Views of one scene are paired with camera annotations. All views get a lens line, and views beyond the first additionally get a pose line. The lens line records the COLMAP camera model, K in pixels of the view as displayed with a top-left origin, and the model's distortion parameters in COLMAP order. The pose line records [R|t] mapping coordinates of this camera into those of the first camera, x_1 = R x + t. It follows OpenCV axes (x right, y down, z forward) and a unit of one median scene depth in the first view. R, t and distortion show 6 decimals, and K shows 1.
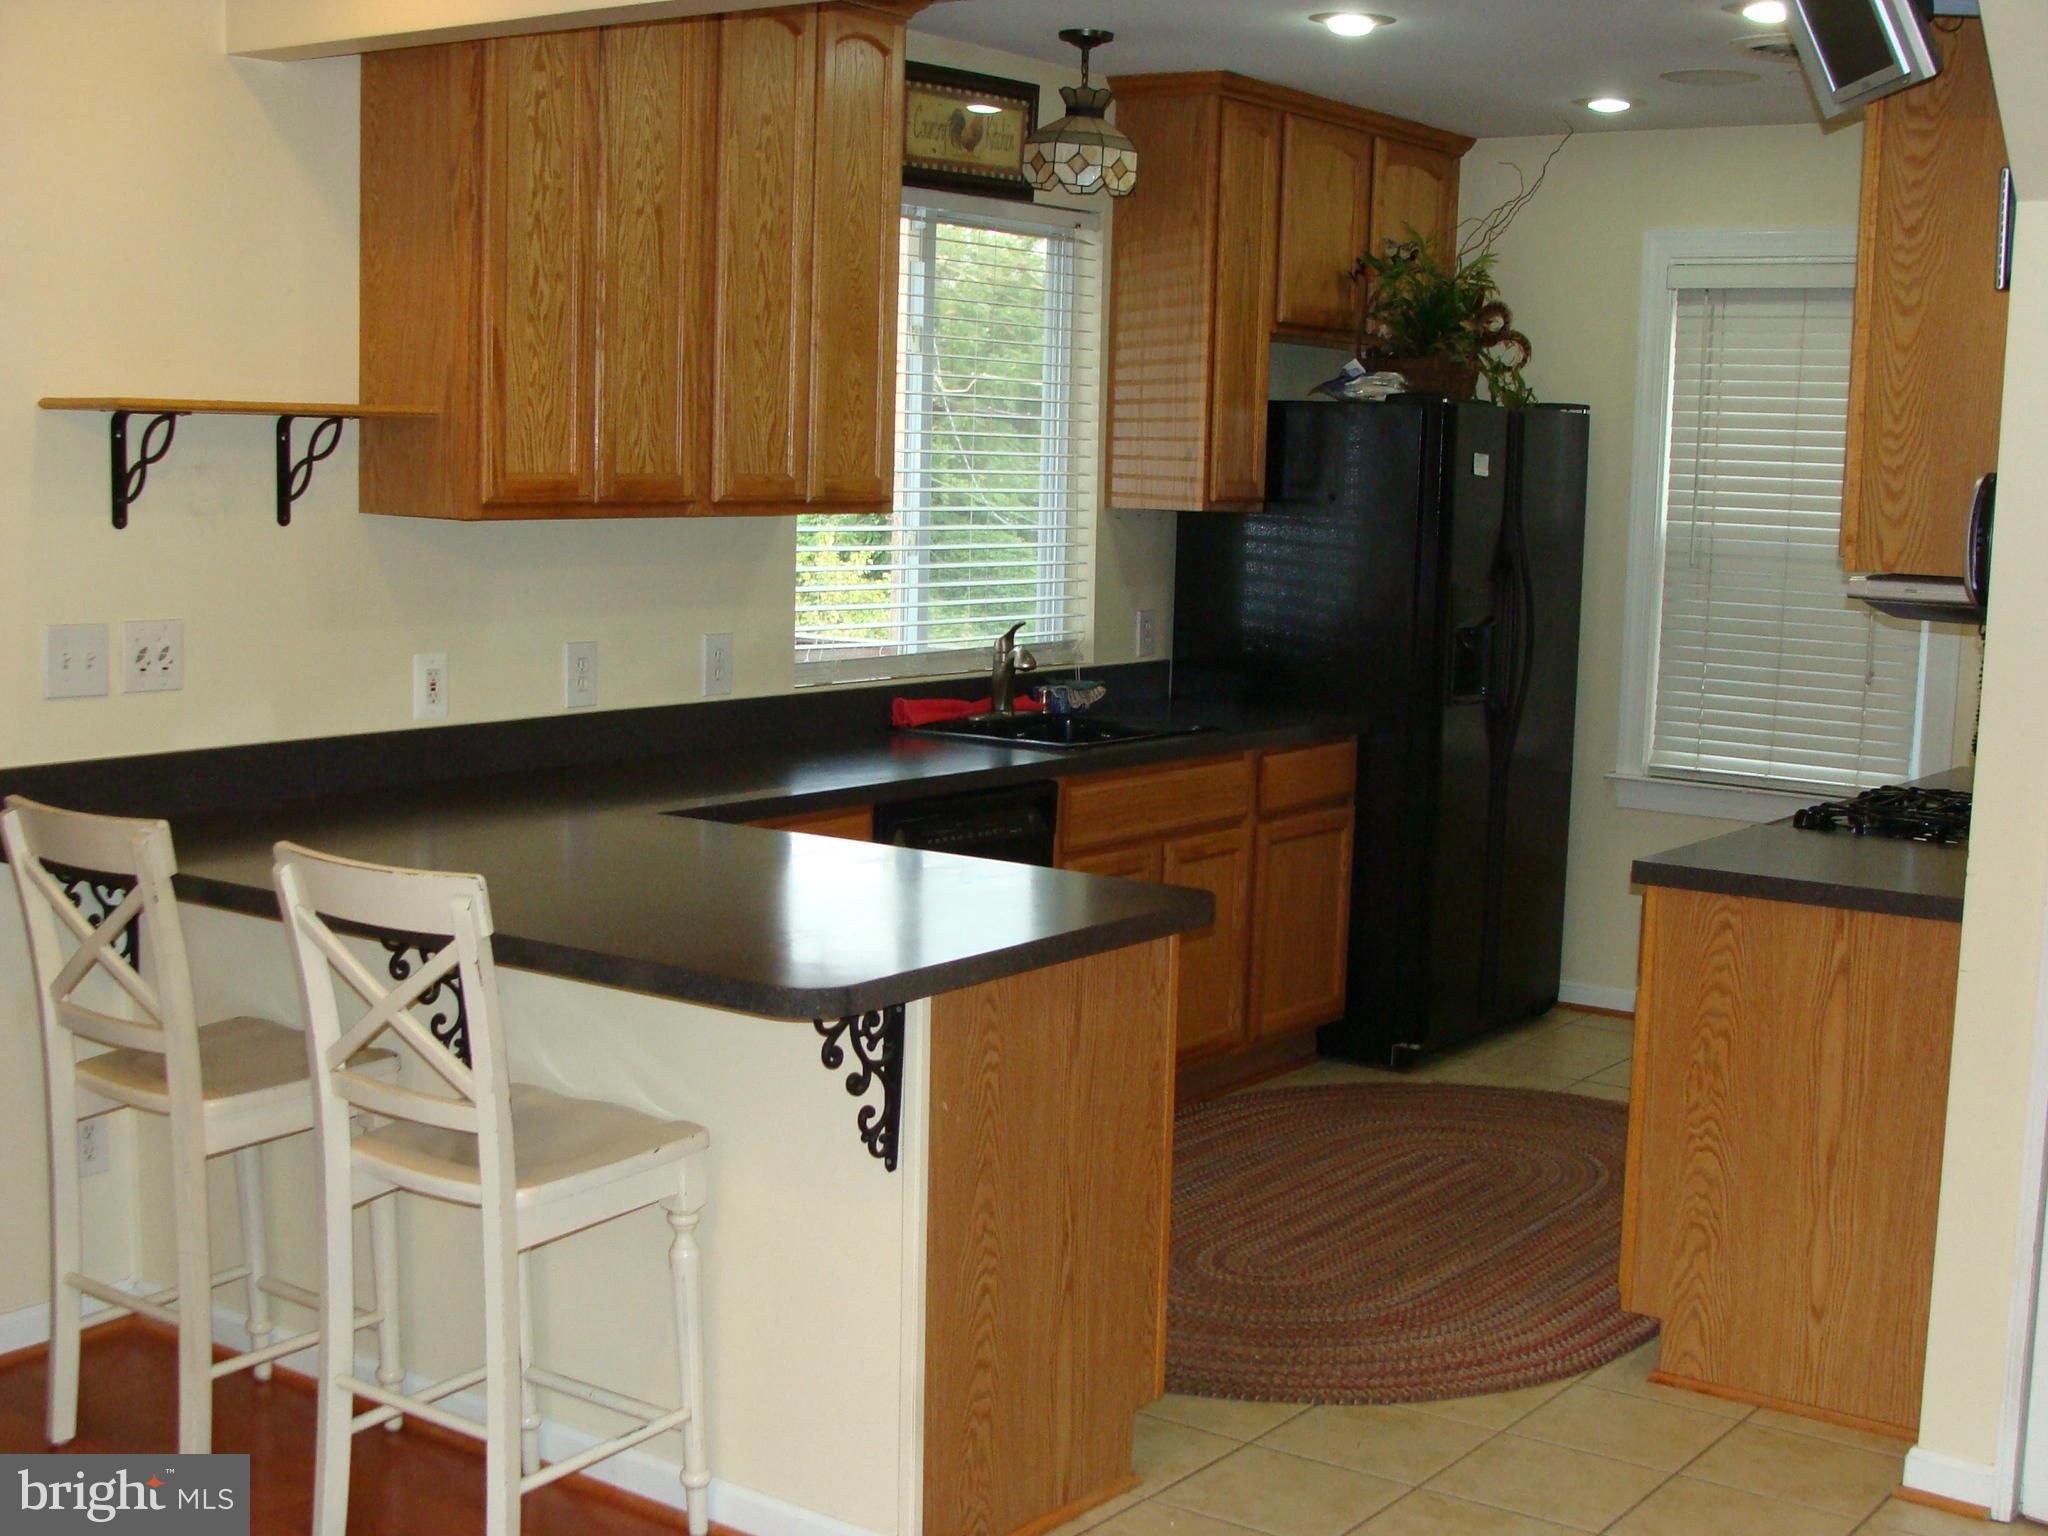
lens RADIAL K [[2653.9, 0, 1025.7], [0, 2653.9, 795.8], [0, 0, 1]] dist [-0.216400, 0.717636]
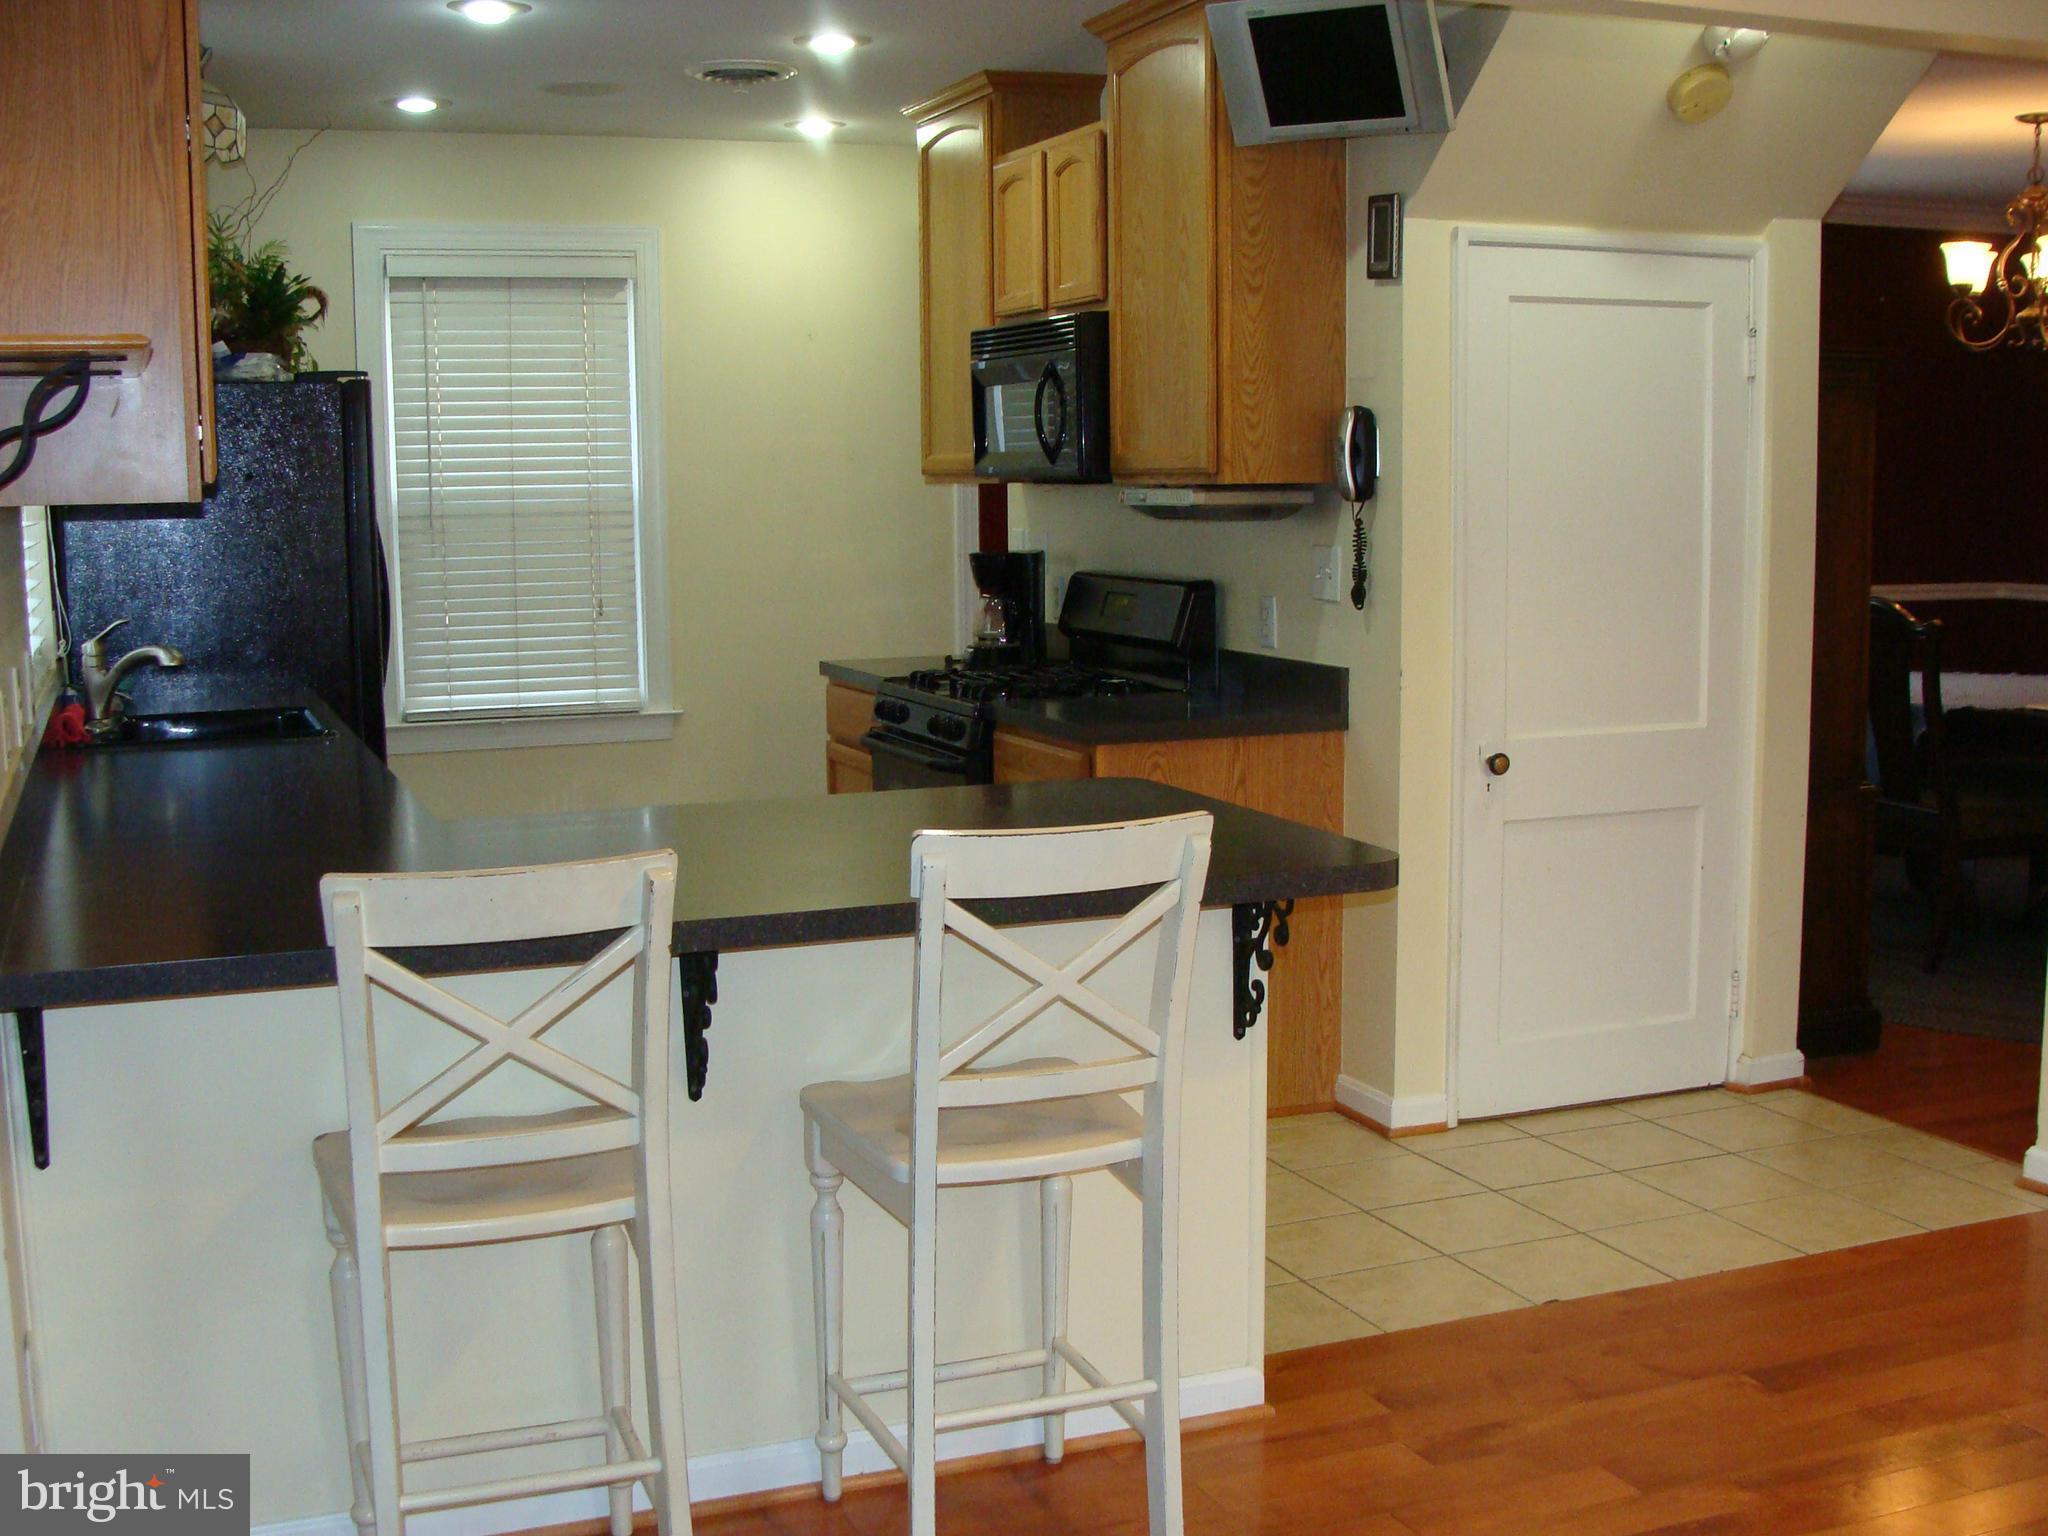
lens RADIAL K [[2374.8, 0, 1024.0], [0, 2374.8, 768.0], [0, 0, 1]] dist [-0.141678, 0.031945]
pose [[0.547081, -0.139419, 0.825387, -0.749537], [0.136462, 0.987696, 0.076385, -0.049182], [-0.825881, 0.070845, 0.559376, 0.418927]]
